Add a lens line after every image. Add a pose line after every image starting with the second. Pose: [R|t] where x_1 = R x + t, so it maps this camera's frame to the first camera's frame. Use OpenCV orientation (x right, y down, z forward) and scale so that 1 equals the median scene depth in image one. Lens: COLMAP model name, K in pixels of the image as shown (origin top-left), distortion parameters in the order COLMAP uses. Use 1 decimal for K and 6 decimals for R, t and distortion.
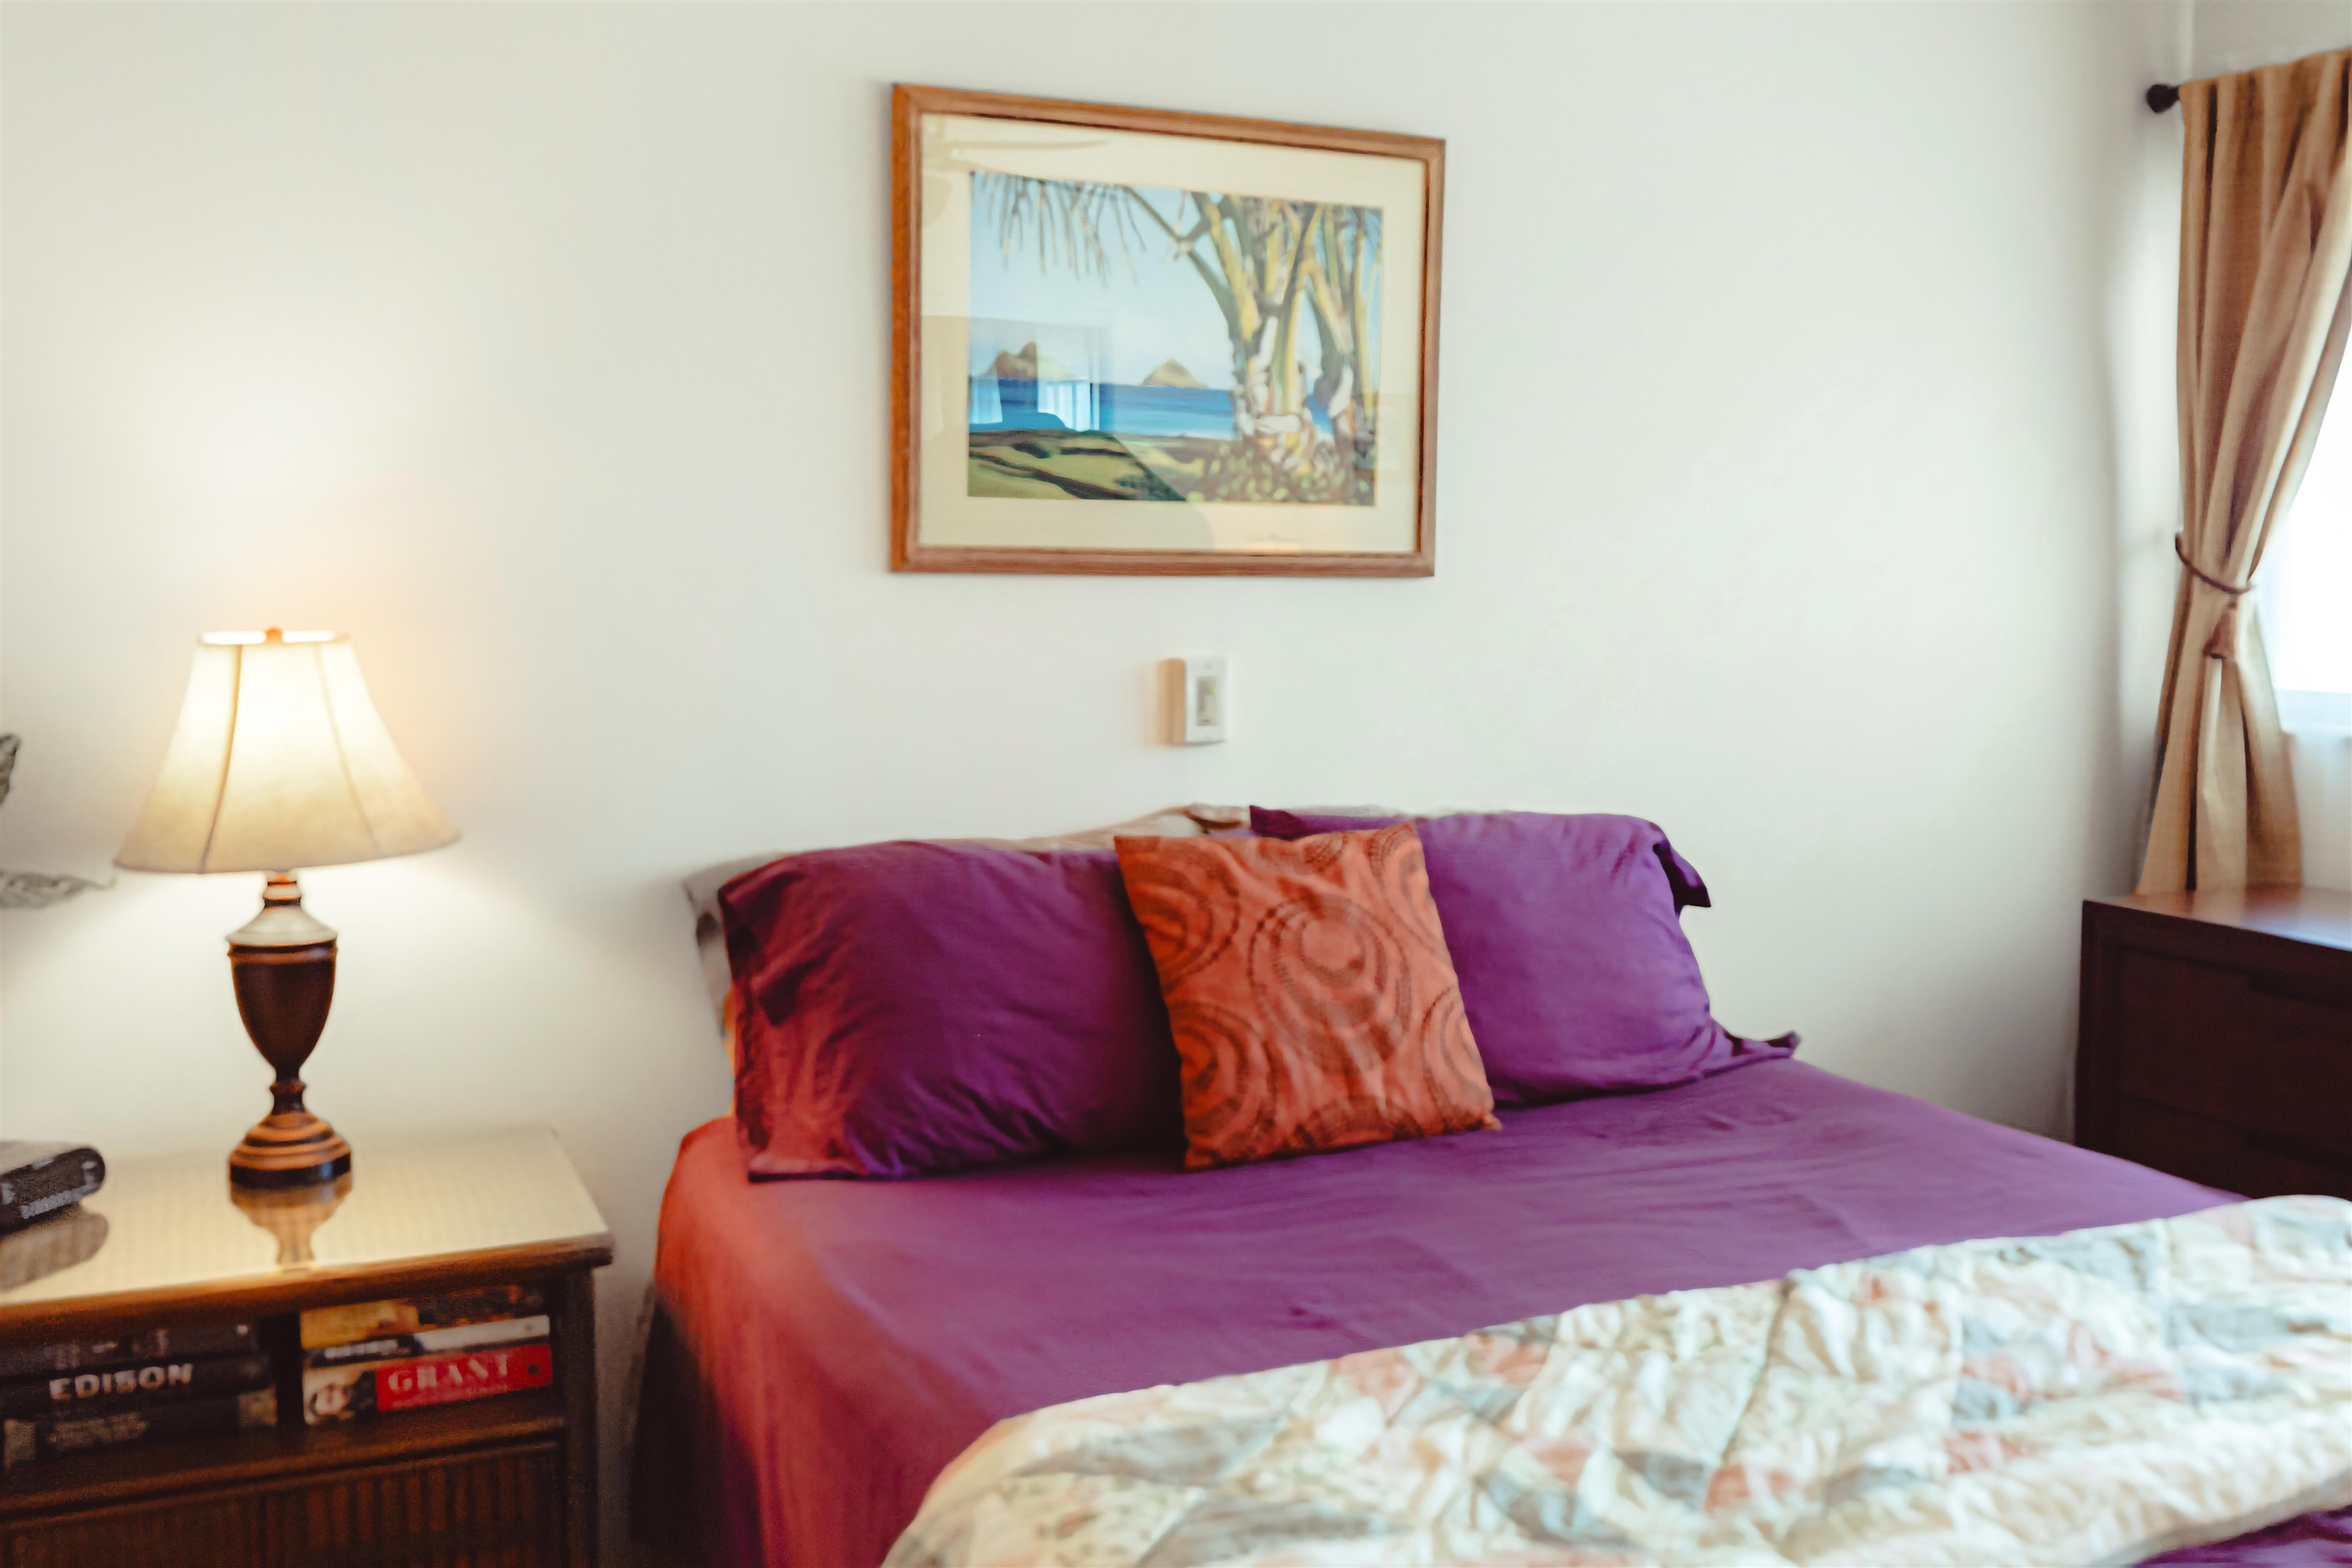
lens RADIAL K [[2284.6, 0, 1175.2], [0, 2284.6, 786.3], [0, 0, 1]] dist [0.007166, 0.000000]
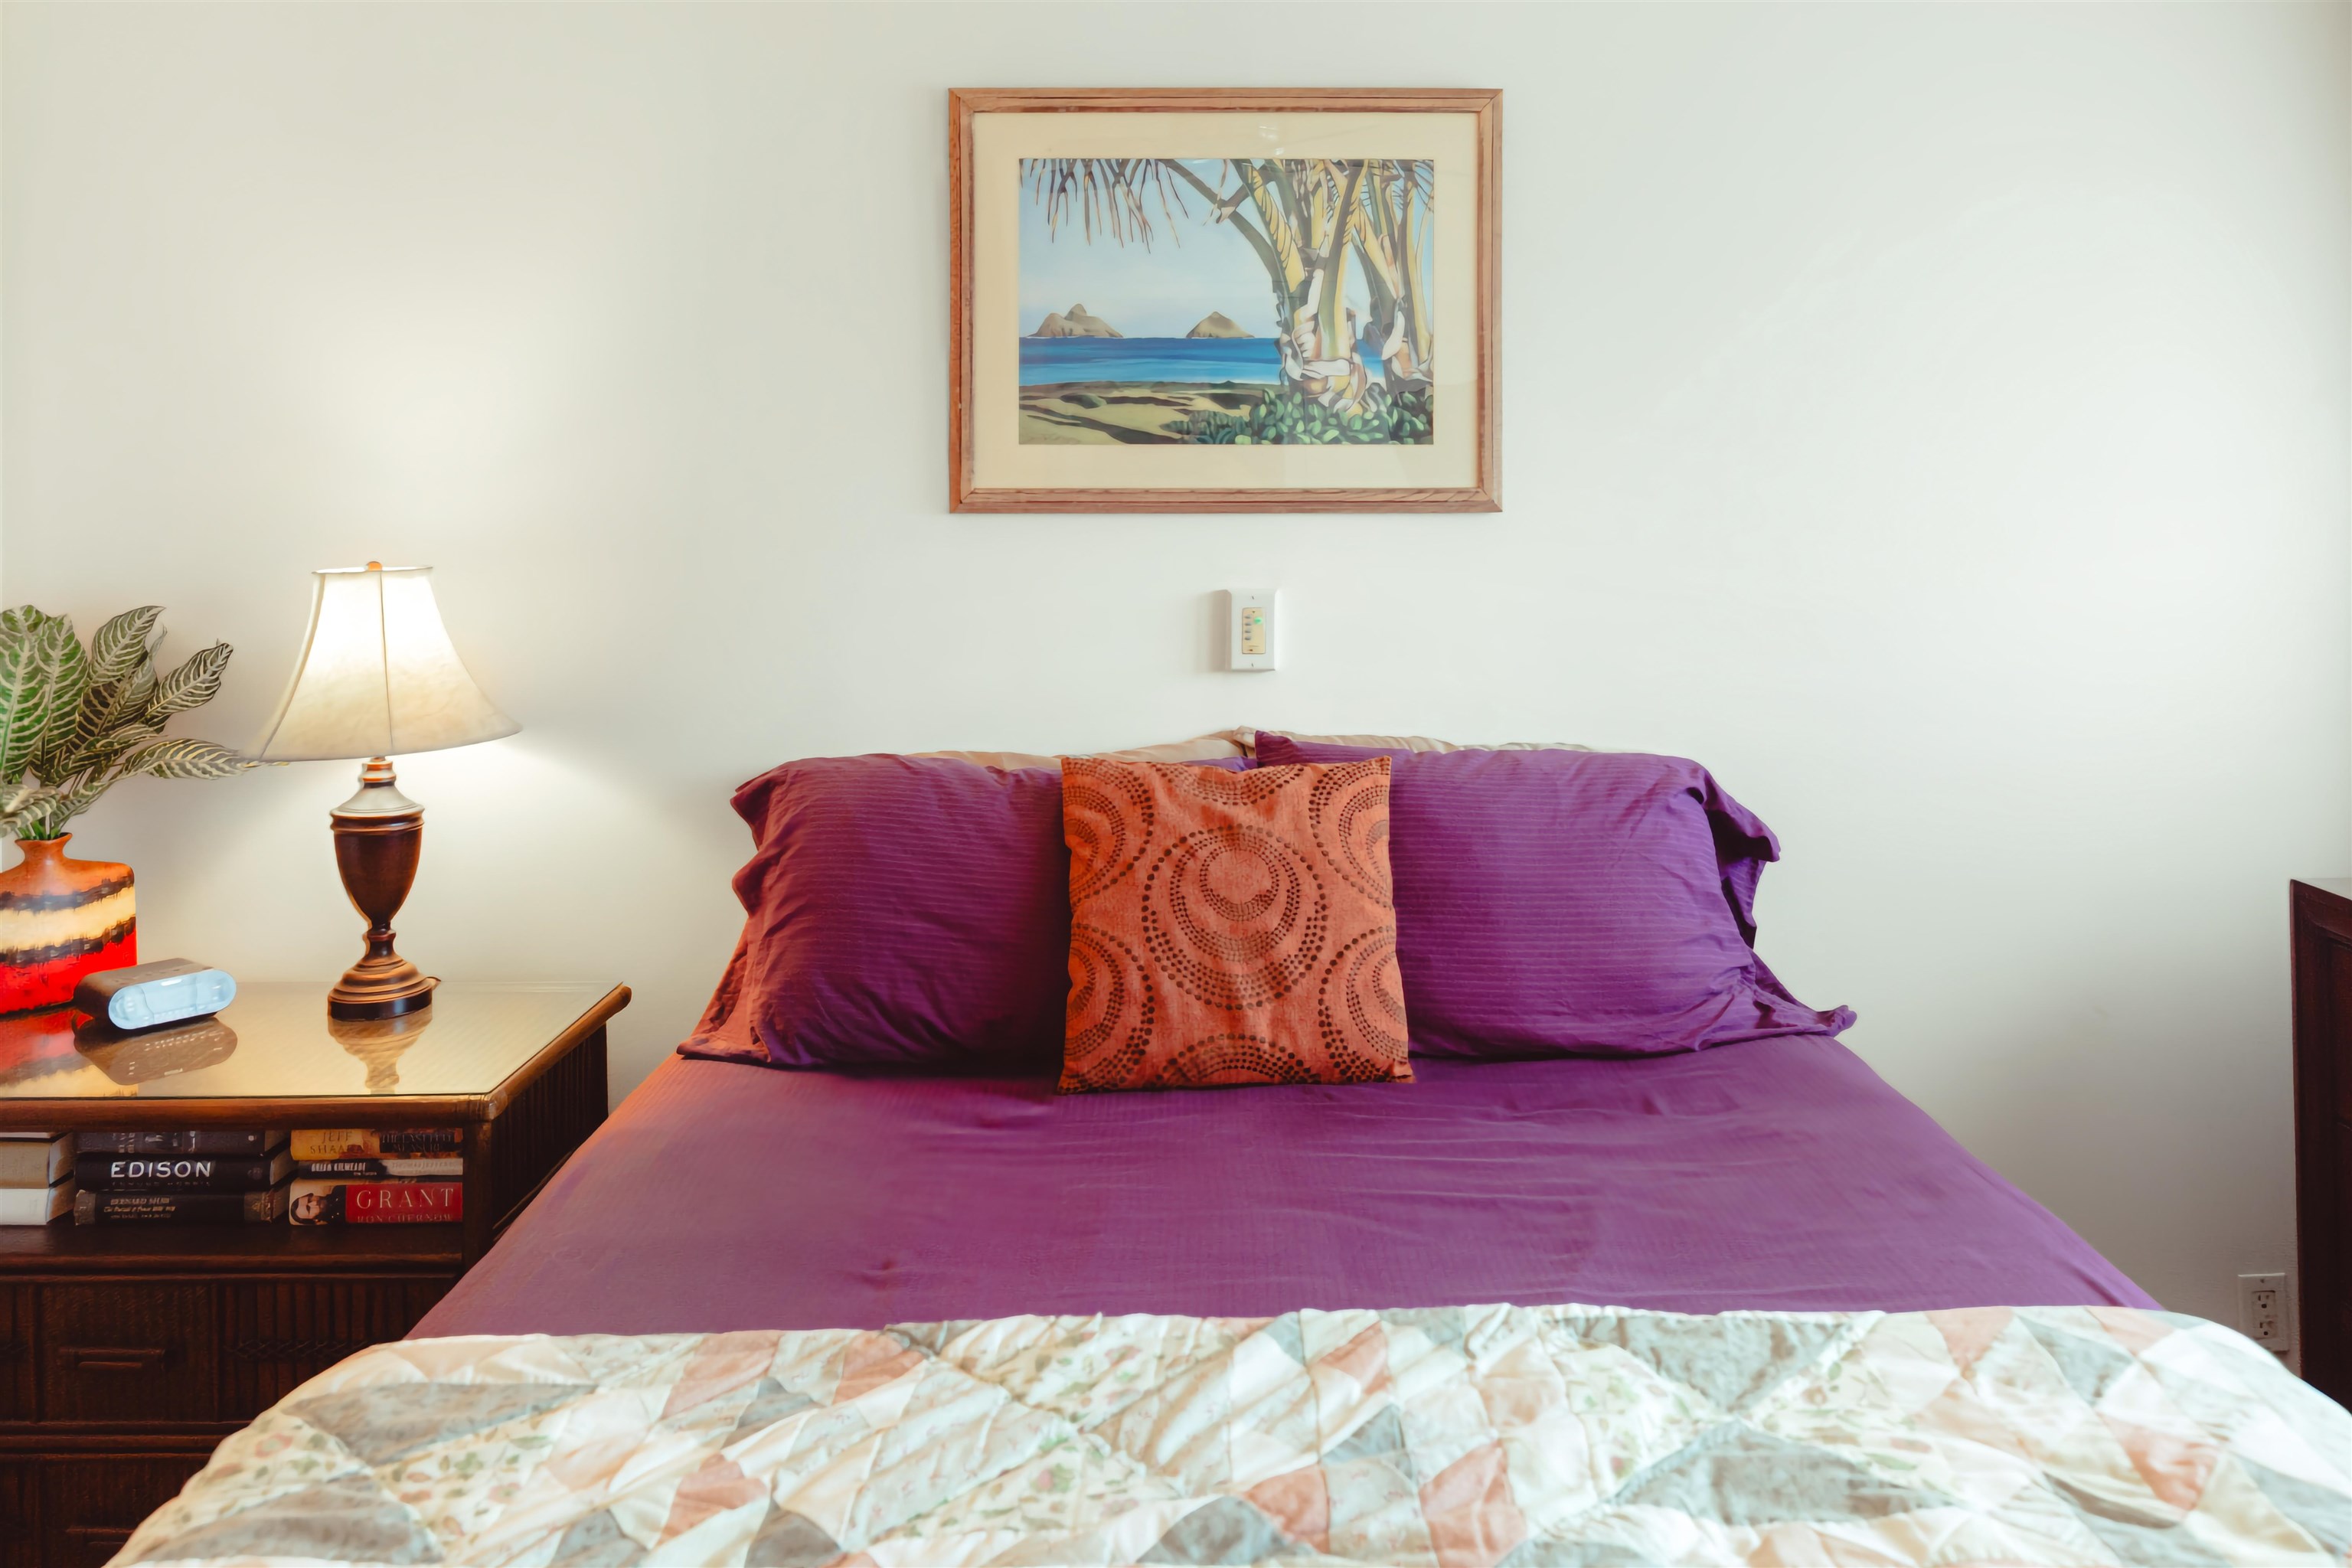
lens RADIAL K [[1864.9, 0, 1102.1], [0, 1864.9, 497.6], [0, 0, 1]] dist [0.001168, 0.001810]
pose [[0.911358, -0.012904, -0.411413, 0.355644], [-0.028494, 0.995133, -0.094331, -0.017840], [0.410628, 0.097692, 0.906555, 0.214777]]
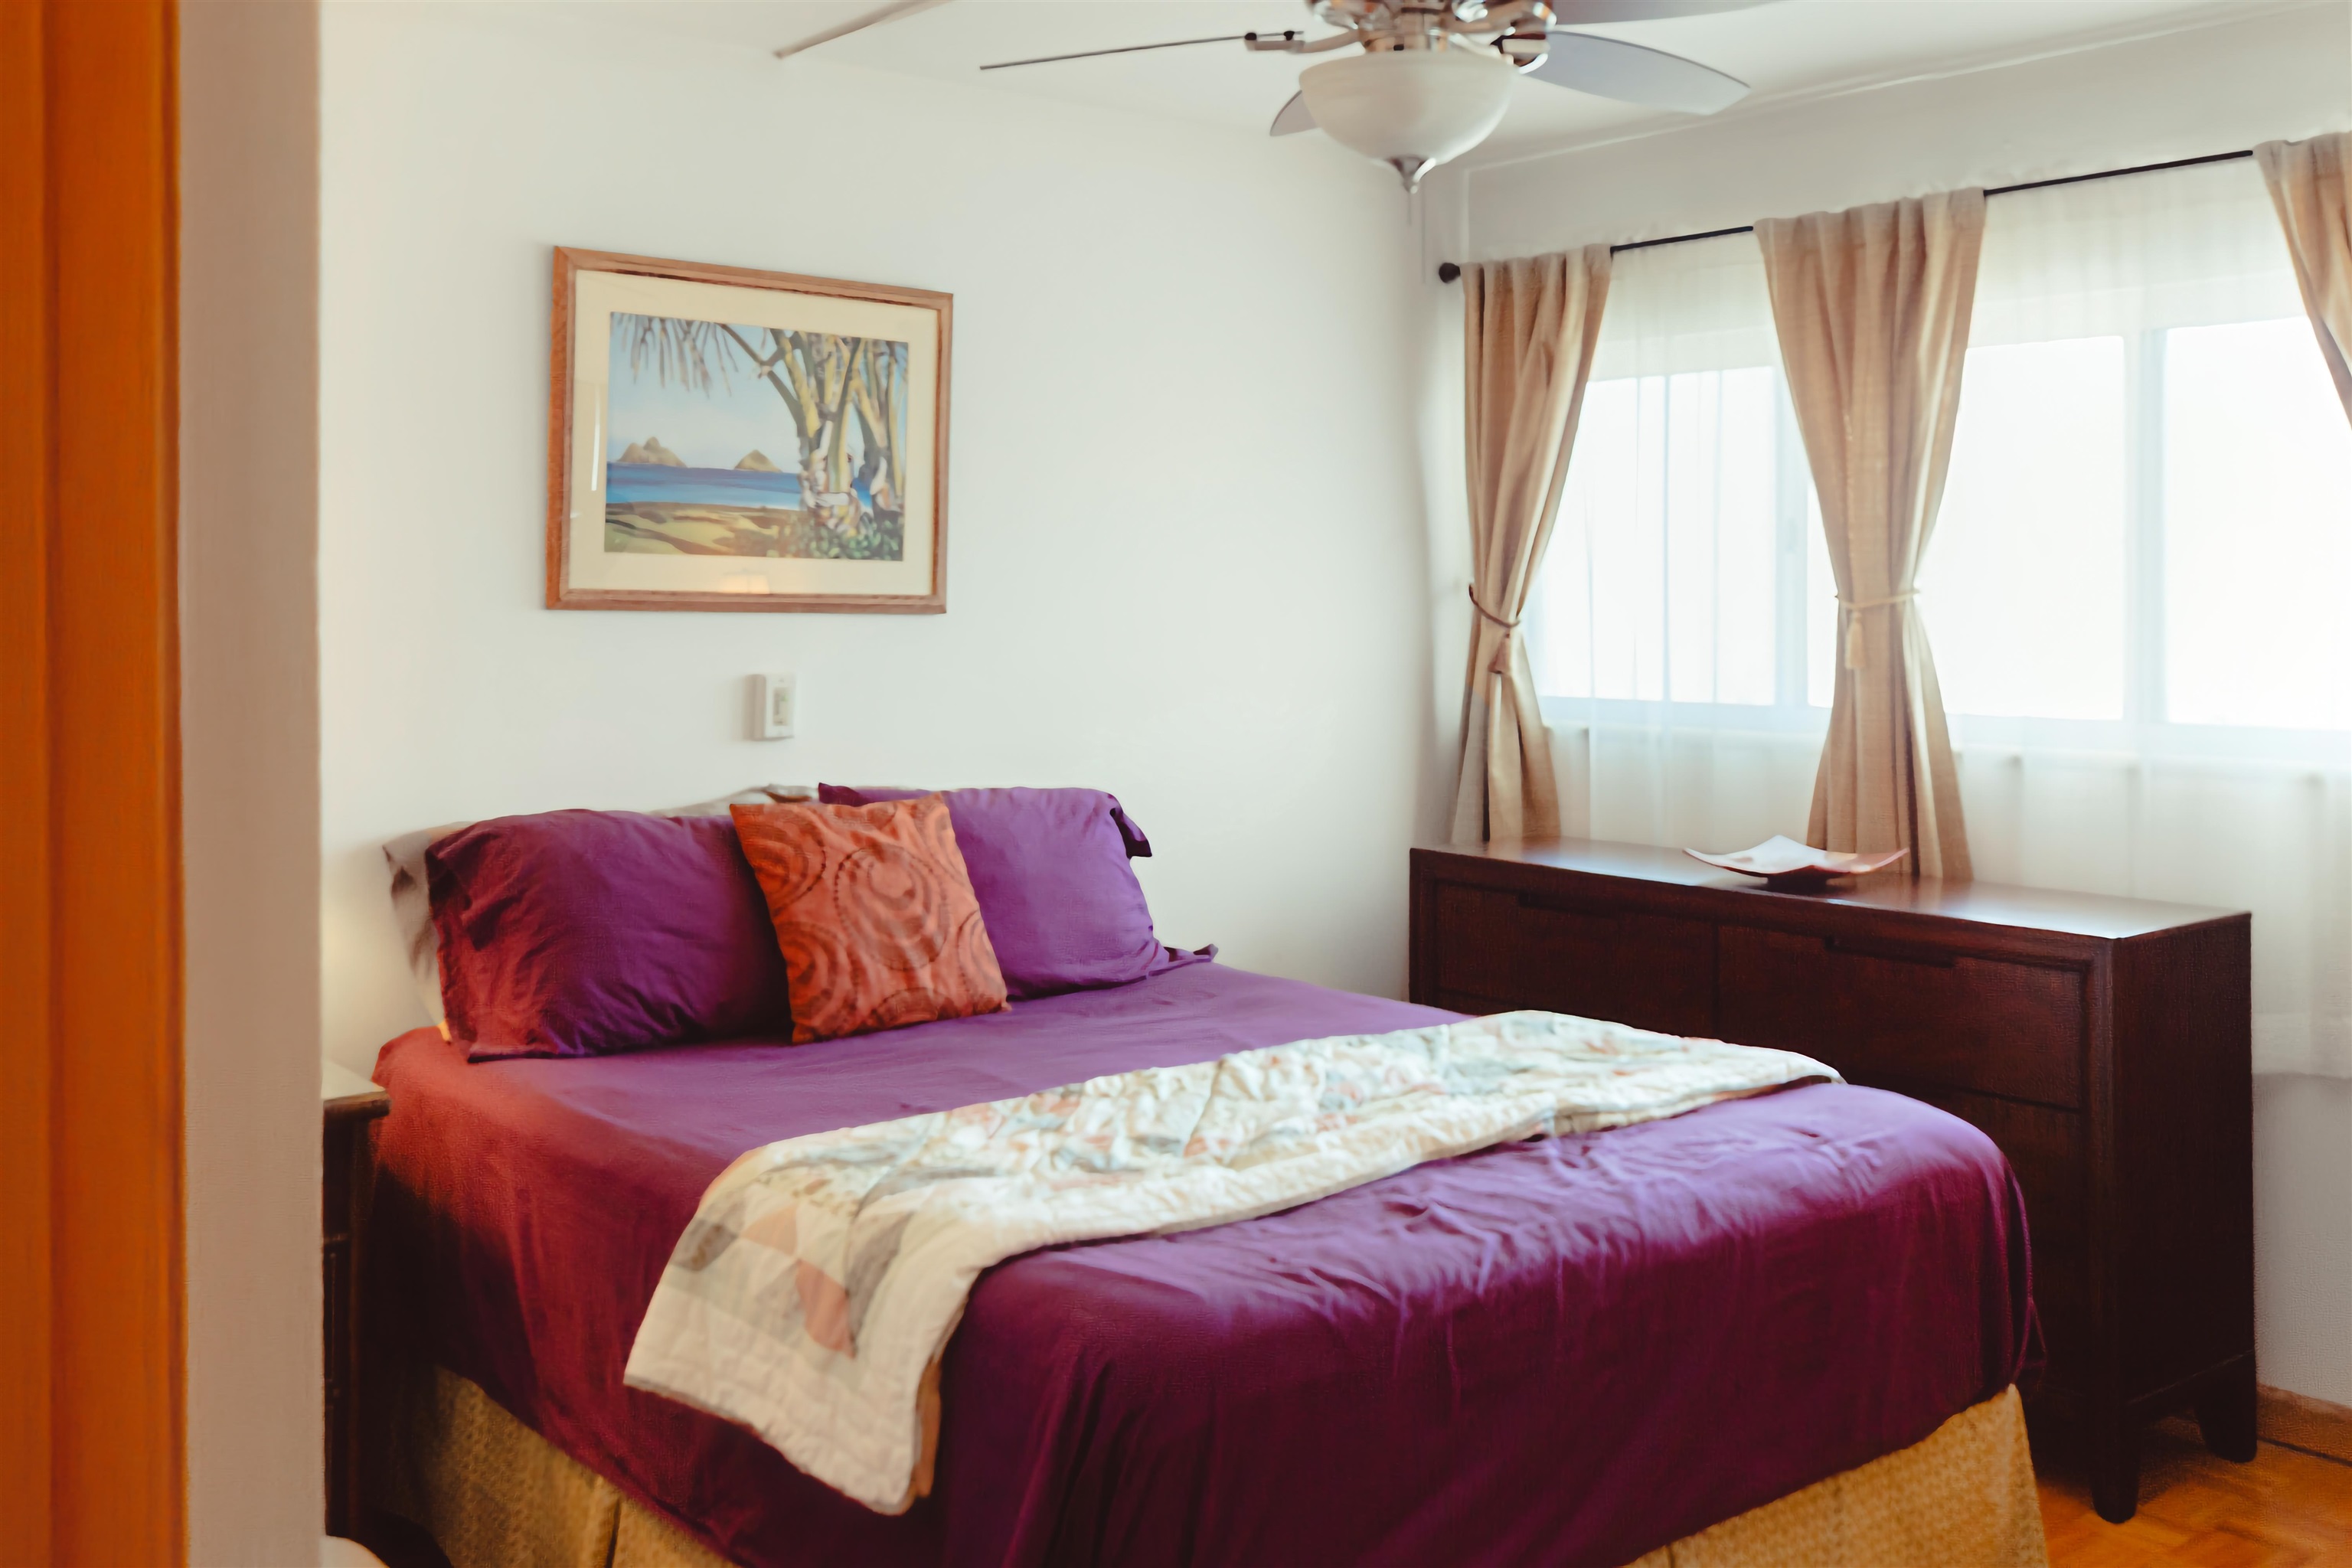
lens RADIAL K [[2284.6, 0, 1131.0], [0, 2284.6, 592.1], [0, 0, 1]] dist [0.007166, 0.000000]
pose [[0.971019, 0.006261, 0.238920, -0.122949], [0.016936, 0.995342, -0.094912, 0.030100], [-0.238401, 0.096207, 0.966390, -0.387899]]
